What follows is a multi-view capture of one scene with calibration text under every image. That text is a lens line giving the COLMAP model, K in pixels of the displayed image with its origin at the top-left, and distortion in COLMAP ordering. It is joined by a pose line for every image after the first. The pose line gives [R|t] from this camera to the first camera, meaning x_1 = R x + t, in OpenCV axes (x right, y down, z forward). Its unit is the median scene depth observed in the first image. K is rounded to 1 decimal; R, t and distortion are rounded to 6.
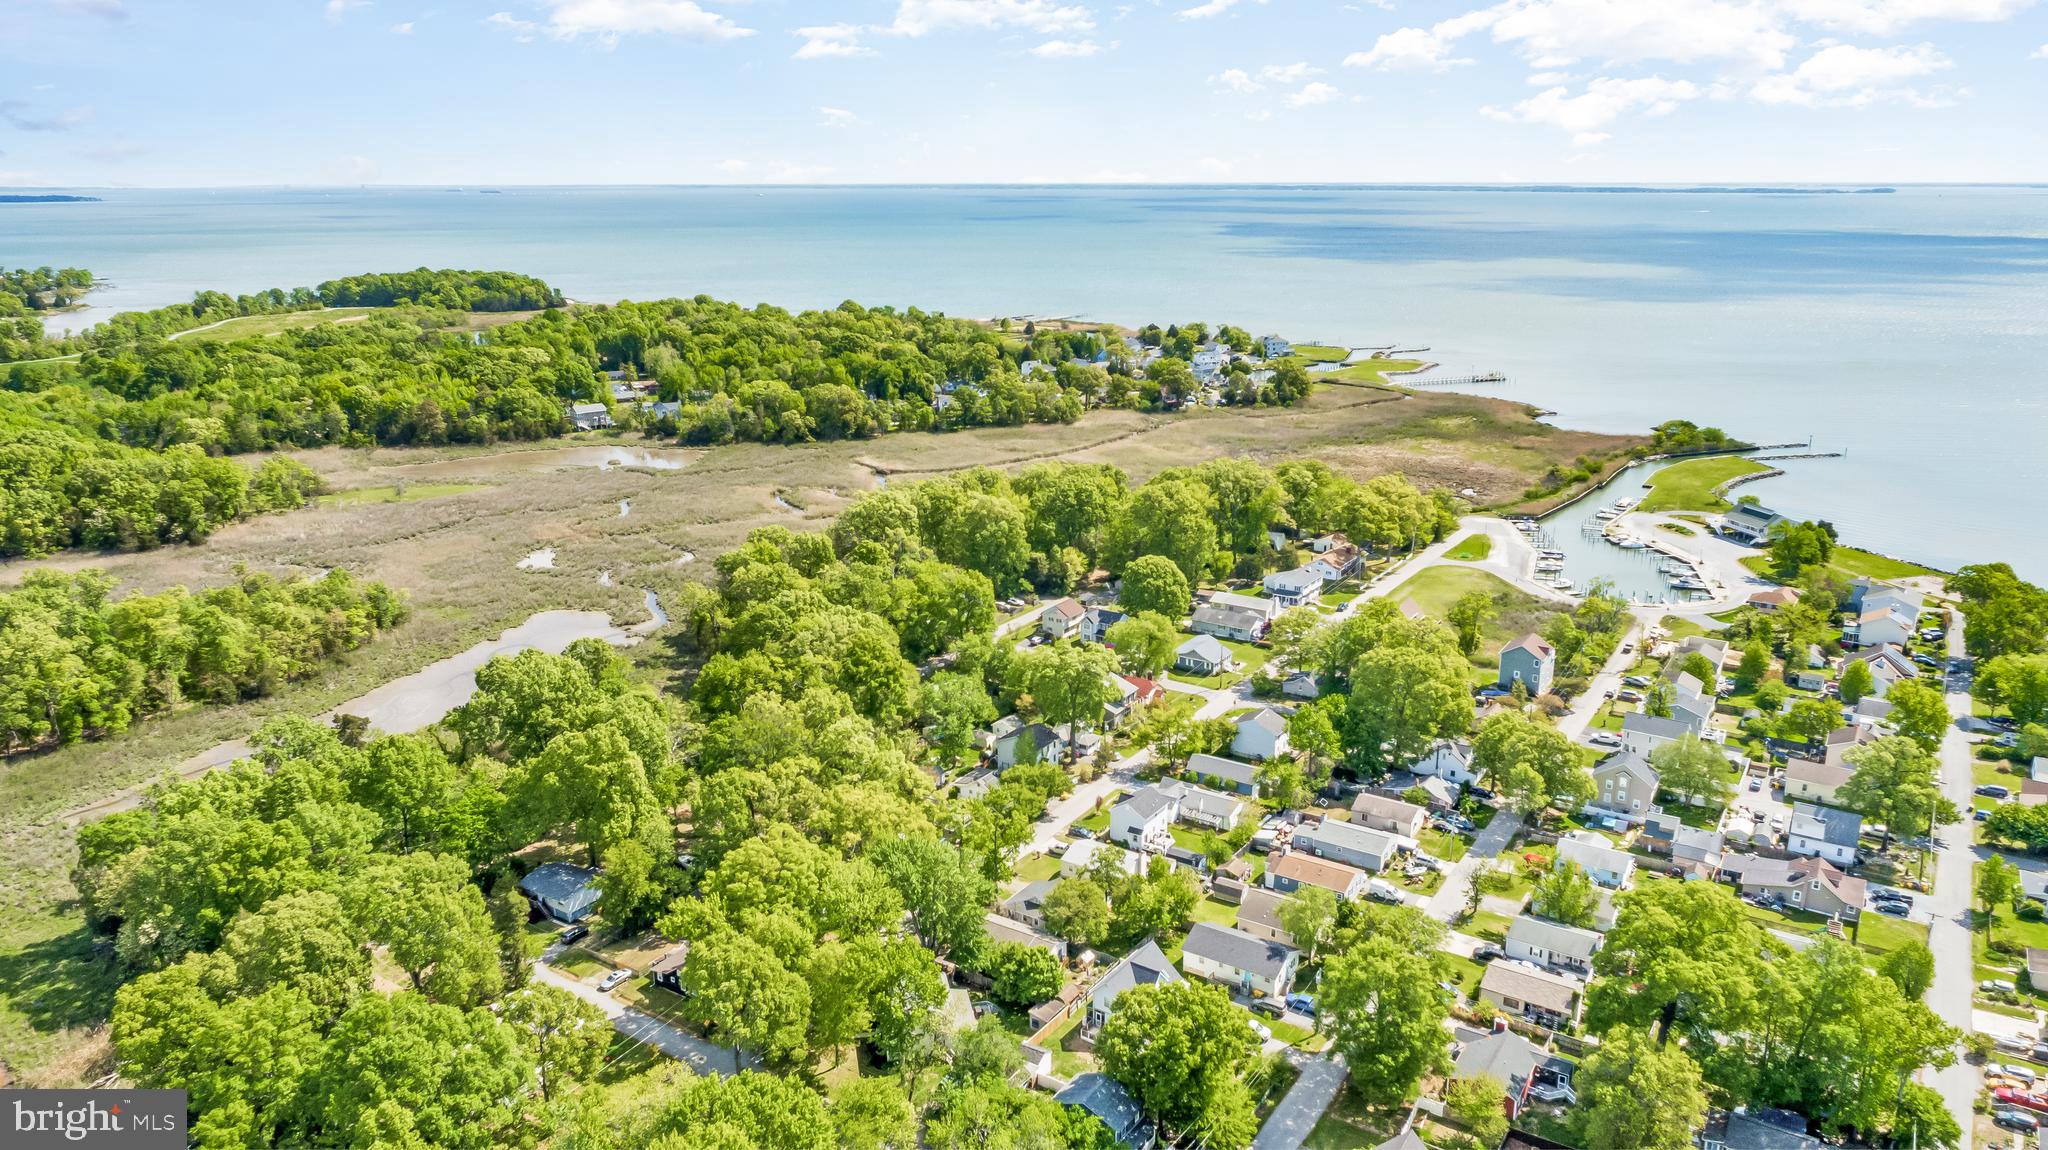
lens RADIAL K [[1388.5, 0, 1024.0], [0, 1388.5, 575.0], [0, 0, 1]] dist [-0.005427, 0.003612]
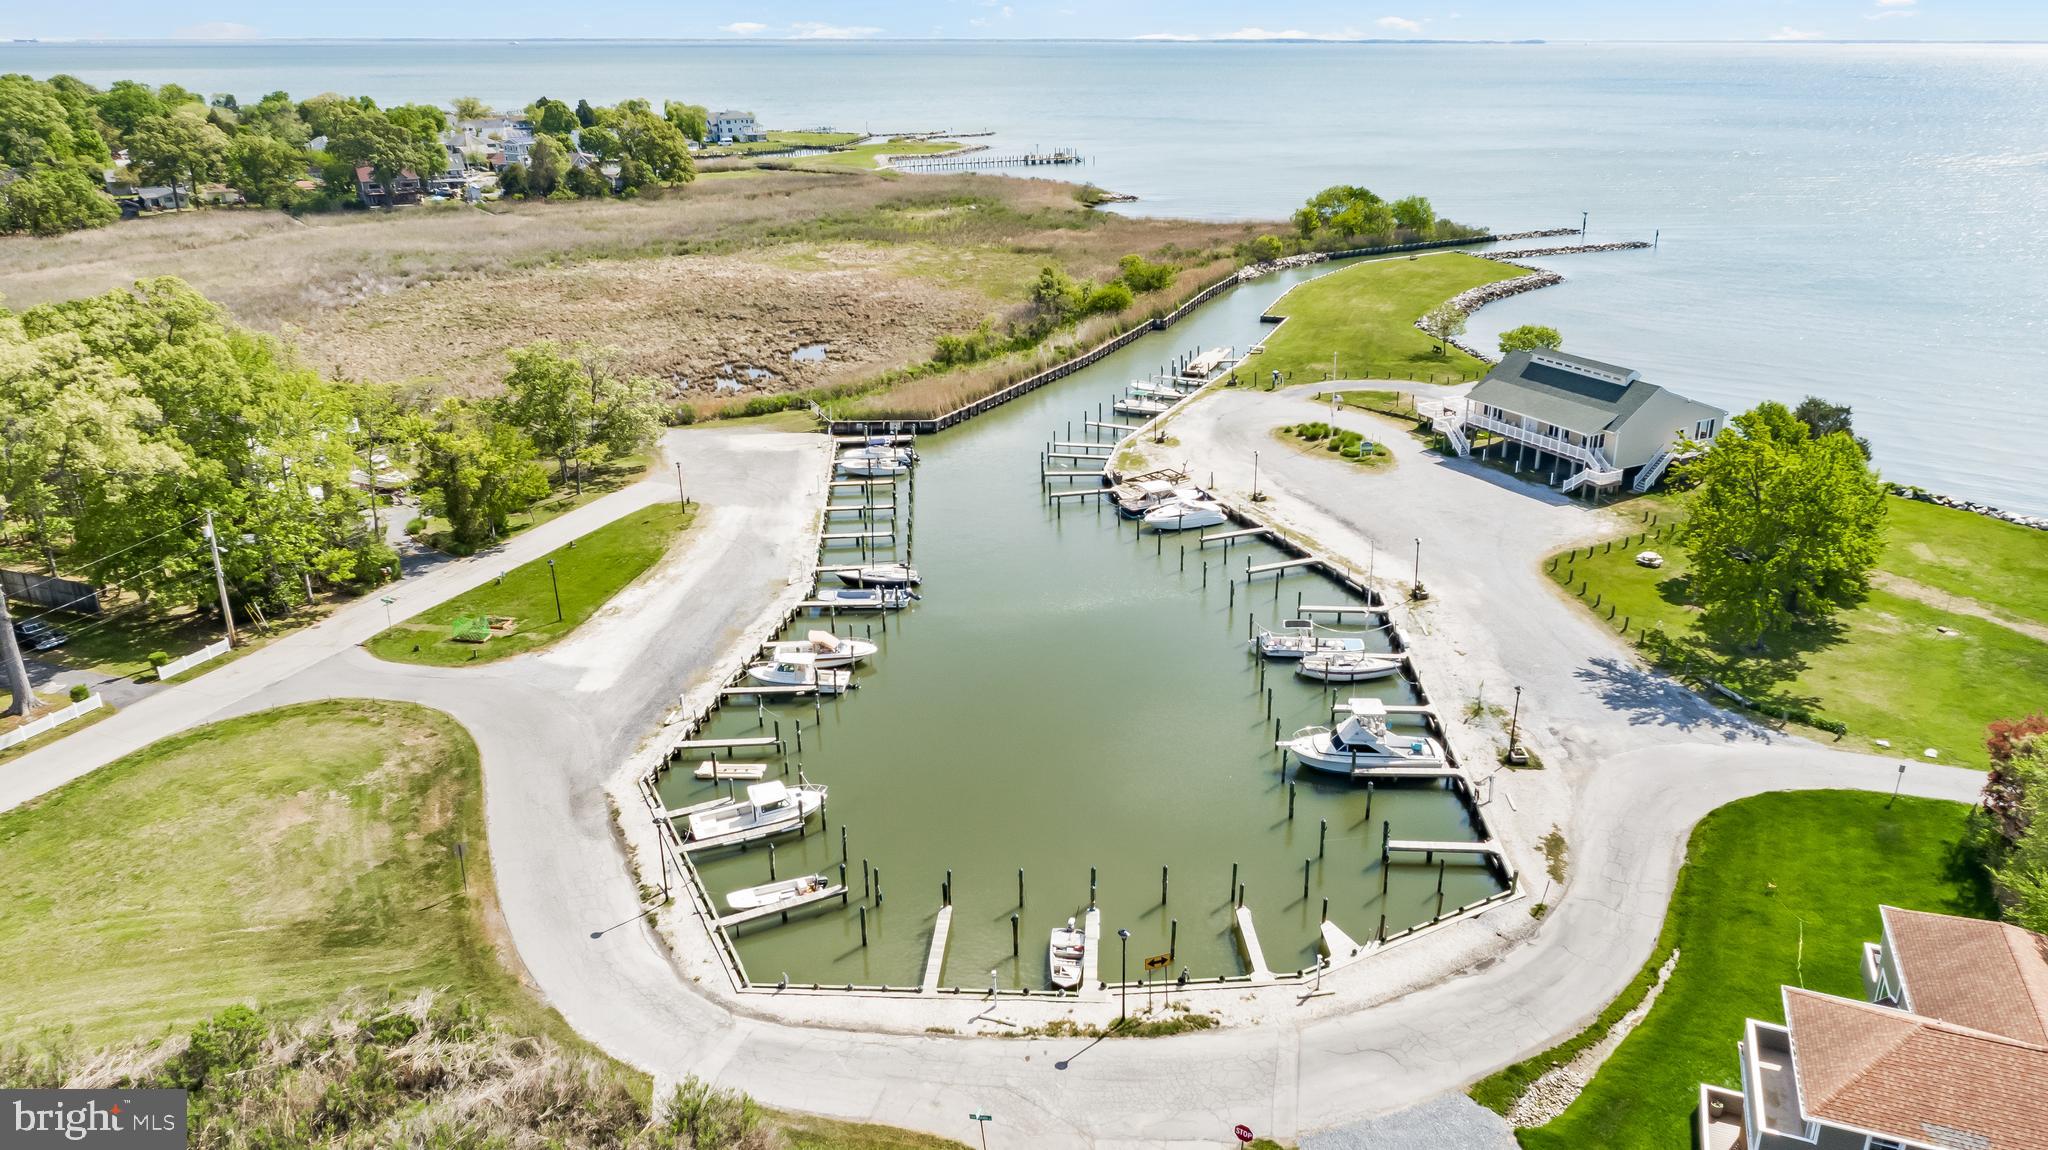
lens RADIAL K [[1409.5, 0, 1057.1], [0, 1409.5, 569.1], [0, 0, 1]] dist [-0.000552, 0.004975]
pose [[0.973114, -0.077114, 0.217033, 0.285342], [0.058637, 0.994184, 0.090329, -0.031339], [-0.222737, -0.075175, 0.971976, 0.592064]]
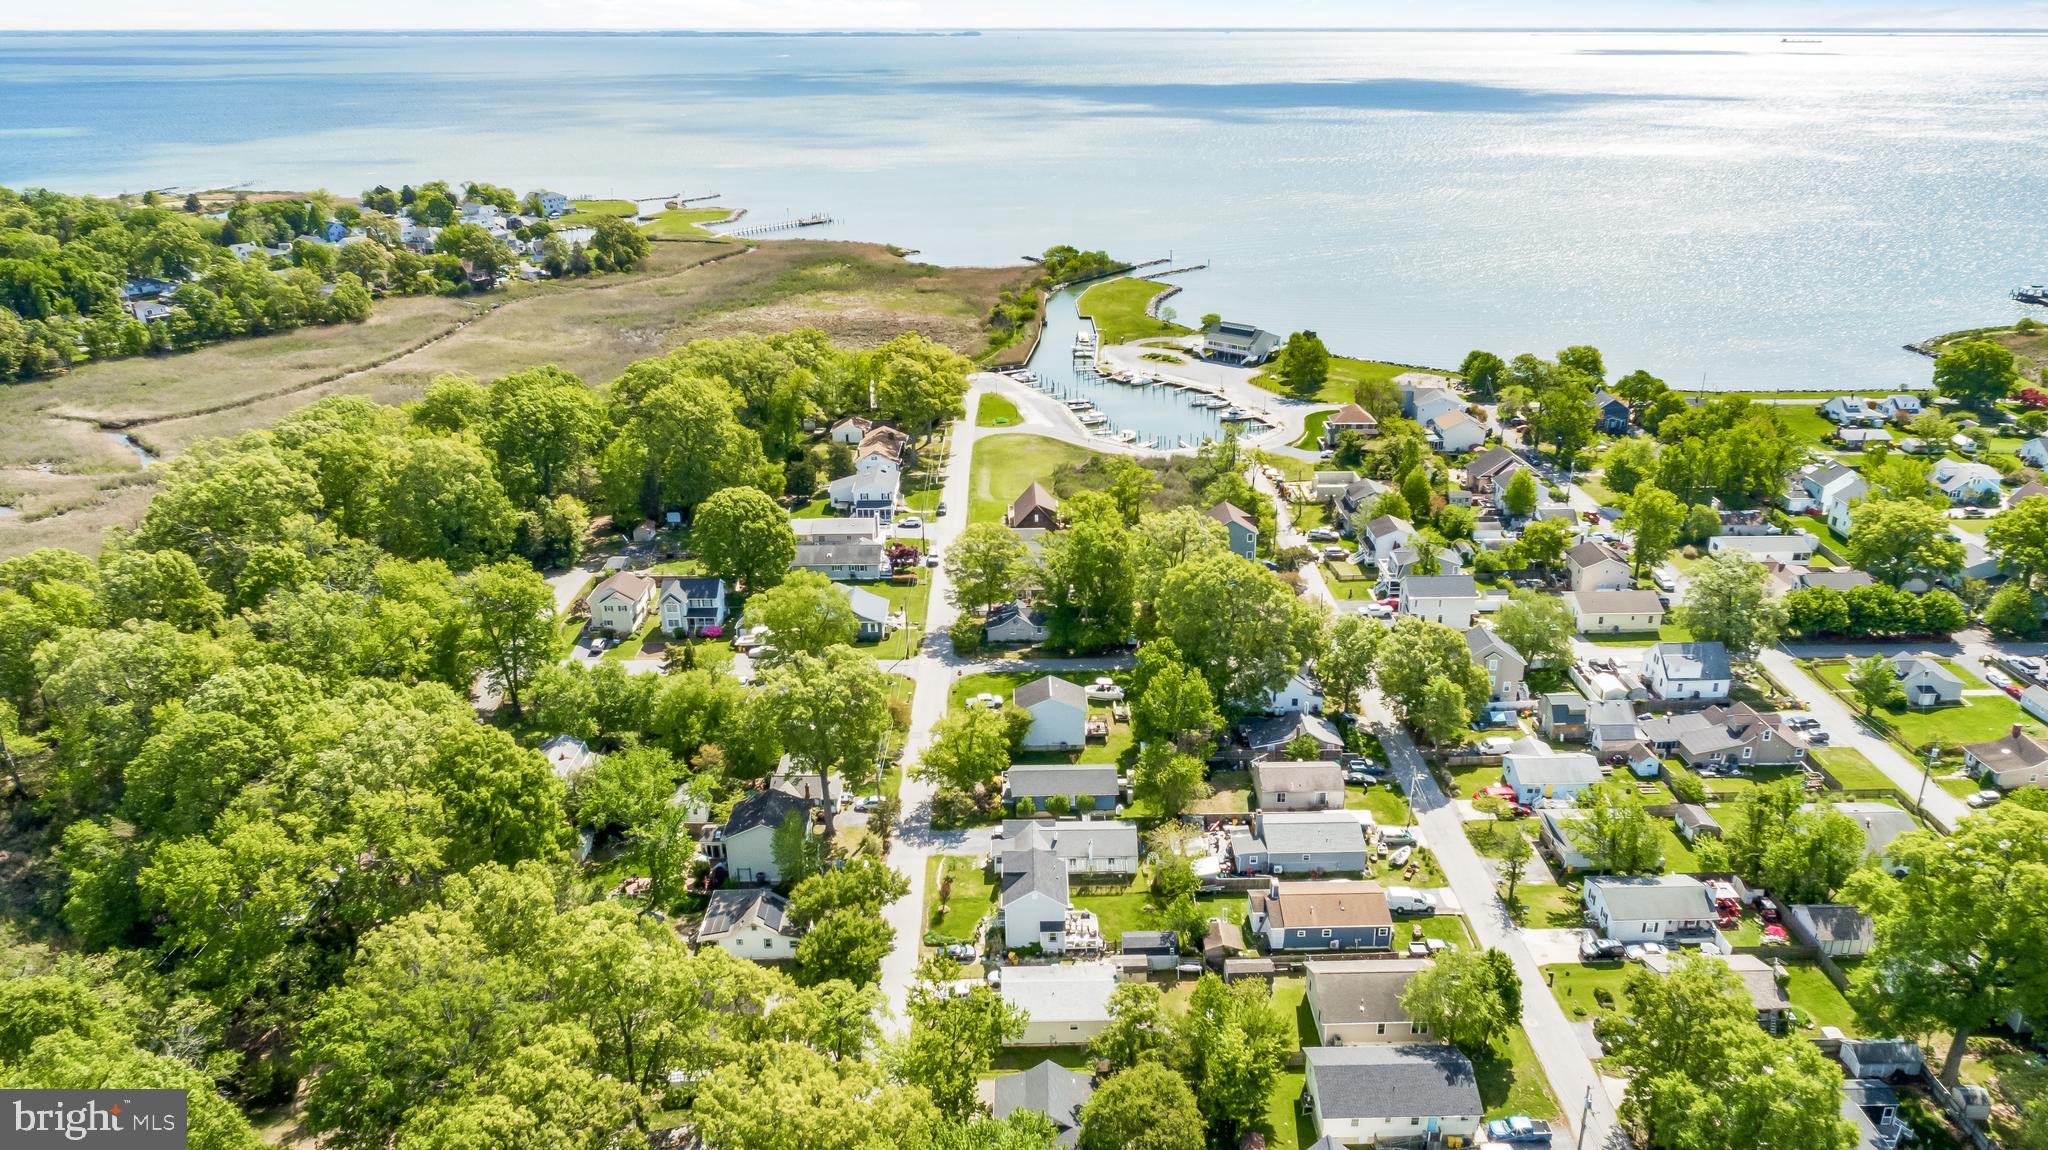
lens RADIAL K [[1409.5, 0, 1057.1], [0, 1409.5, 569.1], [0, 0, 1]] dist [-0.000552, 0.004975]
pose [[0.823308, -0.205135, 0.529228, -0.101155], [0.156692, 0.978316, 0.135444, -0.028681], [-0.545537, -0.028586, 0.837599, 0.202493]]
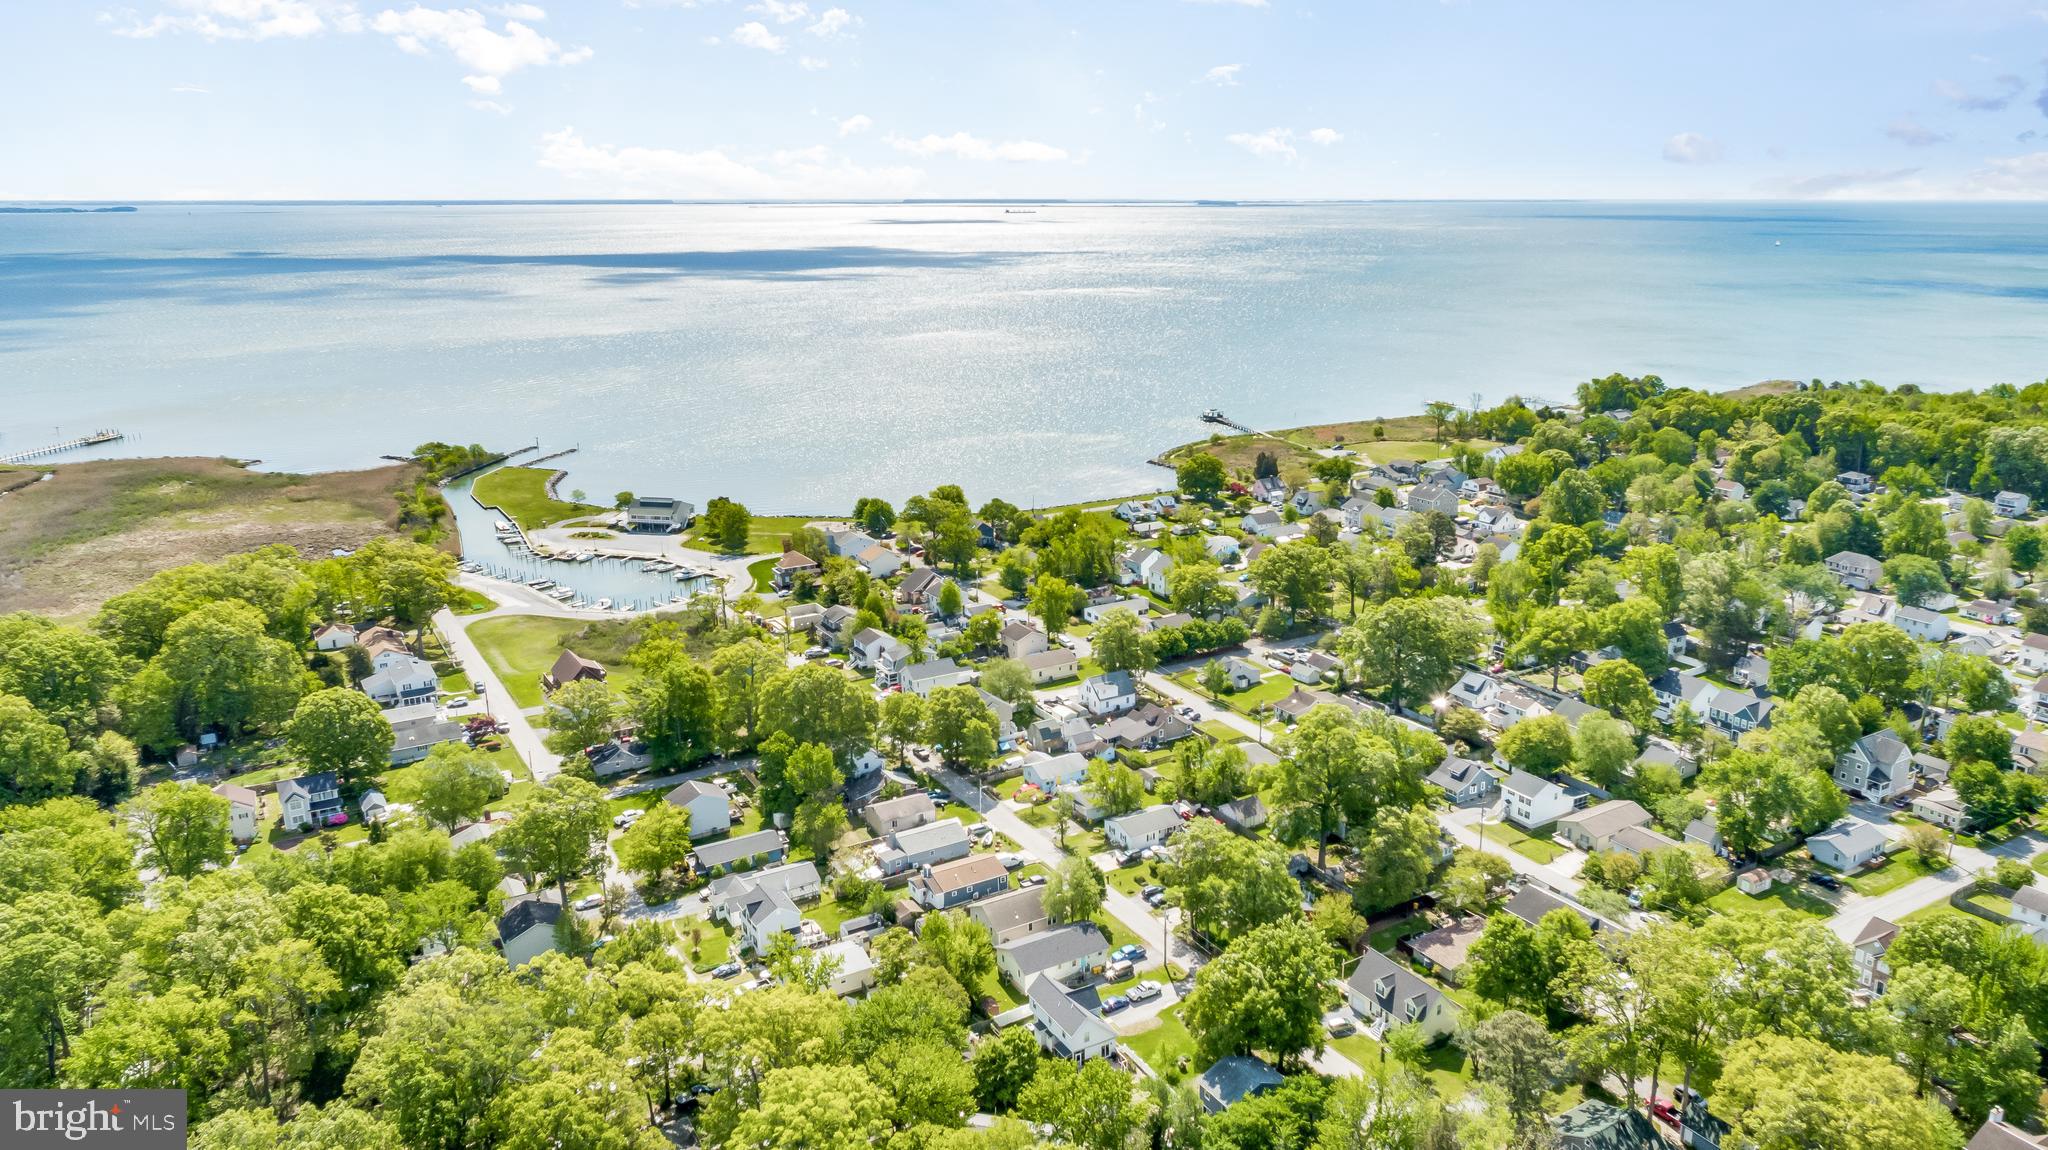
lens RADIAL K [[1409.5, 0, 1057.1], [0, 1409.5, 569.1], [0, 0, 1]] dist [-0.000552, 0.004975]
pose [[0.432748, -0.234856, 0.870386, -0.258837], [0.252485, 0.958407, 0.133073, -0.052090], [-0.865437, 0.162172, 0.474046, 0.169278]]
